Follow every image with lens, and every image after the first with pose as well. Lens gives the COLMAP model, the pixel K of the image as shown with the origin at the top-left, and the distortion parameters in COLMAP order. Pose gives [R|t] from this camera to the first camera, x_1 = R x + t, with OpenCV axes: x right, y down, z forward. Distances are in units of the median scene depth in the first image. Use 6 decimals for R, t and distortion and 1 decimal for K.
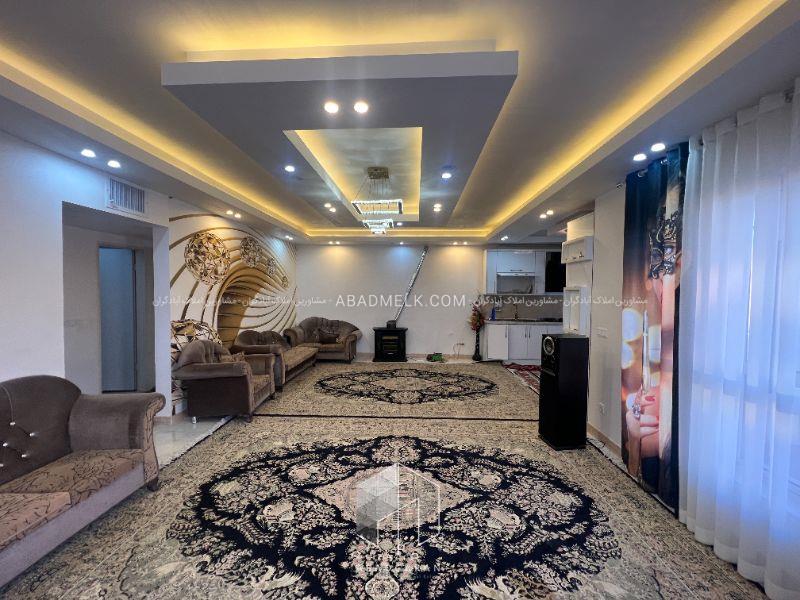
lens RADIAL K [[320.0, 0, 399.4], [0, 320.0, 301.1], [0, 0, 1]] dist [-0.001069, 0.000263]
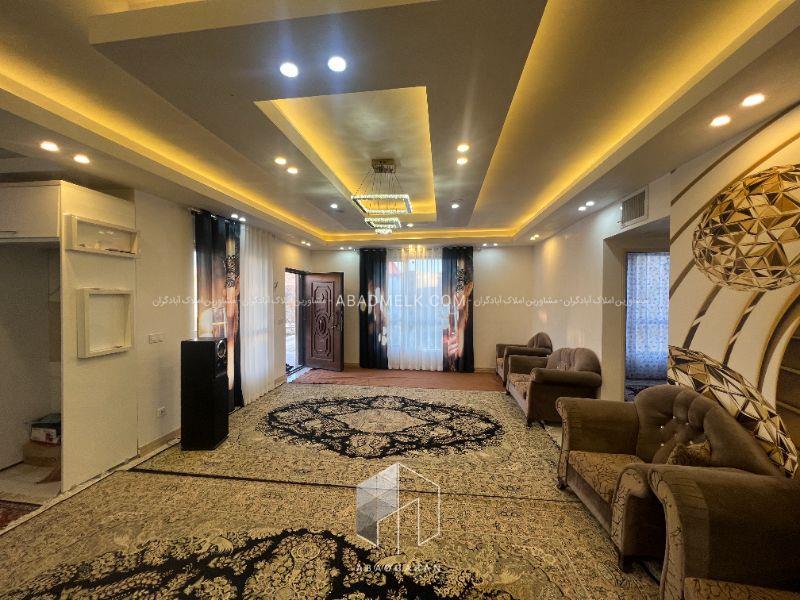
lens RADIAL K [[320.0, 0, 400.0], [0, 320.0, 302.4], [0, 0, 1]] dist [-0.001069, 0.000263]
pose [[-0.996484, -0.014649, 0.082489, -0.169345], [-0.010223, 0.998498, 0.053825, -0.063367], [-0.083153, 0.052793, -0.995137, 1.714668]]
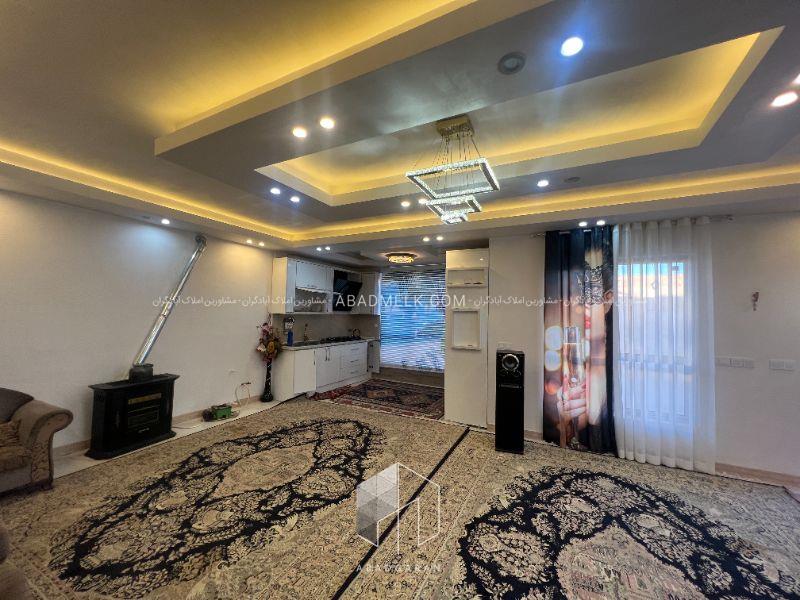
lens RADIAL K [[320.0, 0, 399.3], [0, 320.0, 301.0], [0, 0, 1]] dist [-0.001069, 0.000263]
pose [[0.415353, 0.032234, 0.909089, -0.616728], [0.014506, 0.999010, -0.042050, -0.027727], [-0.909545, 0.030653, 0.414474, 0.764249]]
